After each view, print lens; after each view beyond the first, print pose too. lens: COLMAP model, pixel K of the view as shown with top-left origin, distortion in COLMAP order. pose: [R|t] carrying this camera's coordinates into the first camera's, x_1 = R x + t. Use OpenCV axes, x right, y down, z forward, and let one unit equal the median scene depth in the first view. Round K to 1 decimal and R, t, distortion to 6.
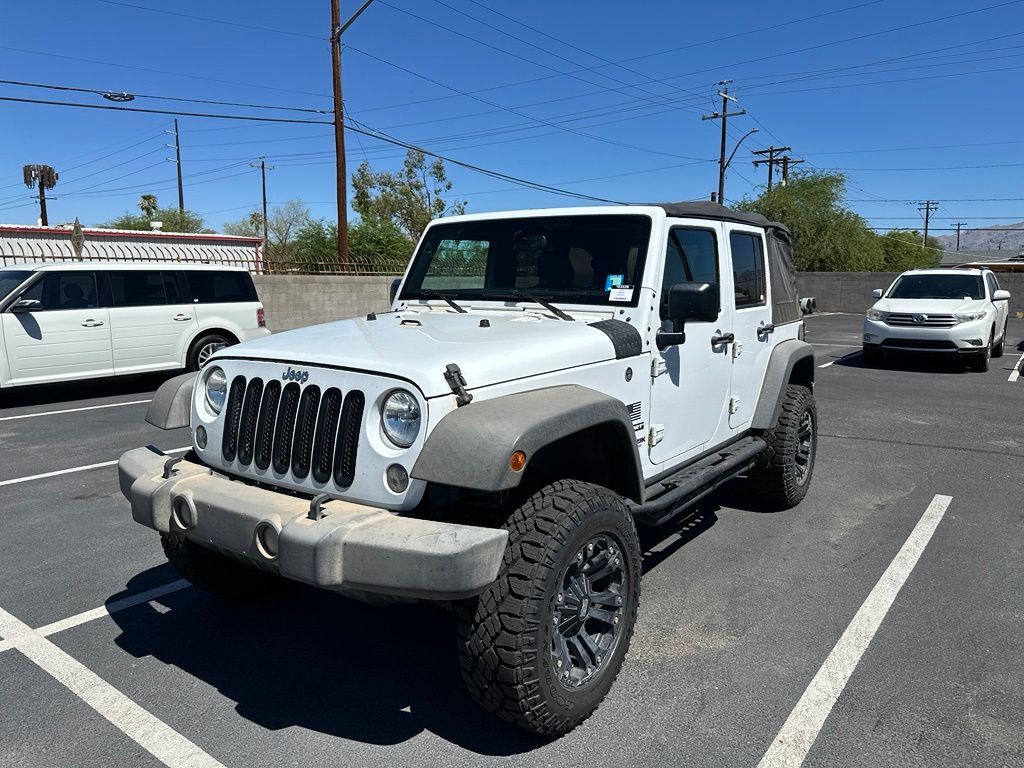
lens RADIAL K [[764.4, 0, 515.9], [0, 764.4, 381.2], [0, 0, 1]] dist [0.072349, -0.103671]
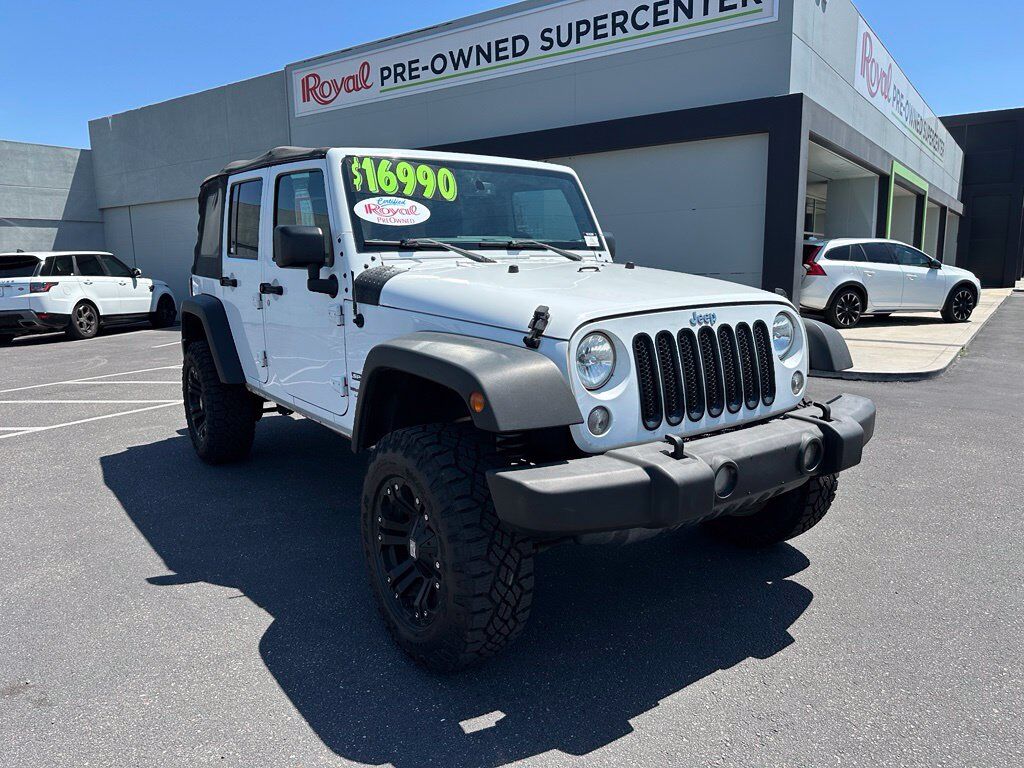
lens RADIAL K [[768.2, 0, 515.1], [0, 768.2, 399.2], [0, 0, 1]] dist [0.061687, -0.098234]
pose [[0.271775, -0.196012, 0.942188, -1.205456], [0.135104, 0.977113, 0.164307, -0.094751], [-0.952830, 0.082638, 0.292036, 0.872873]]
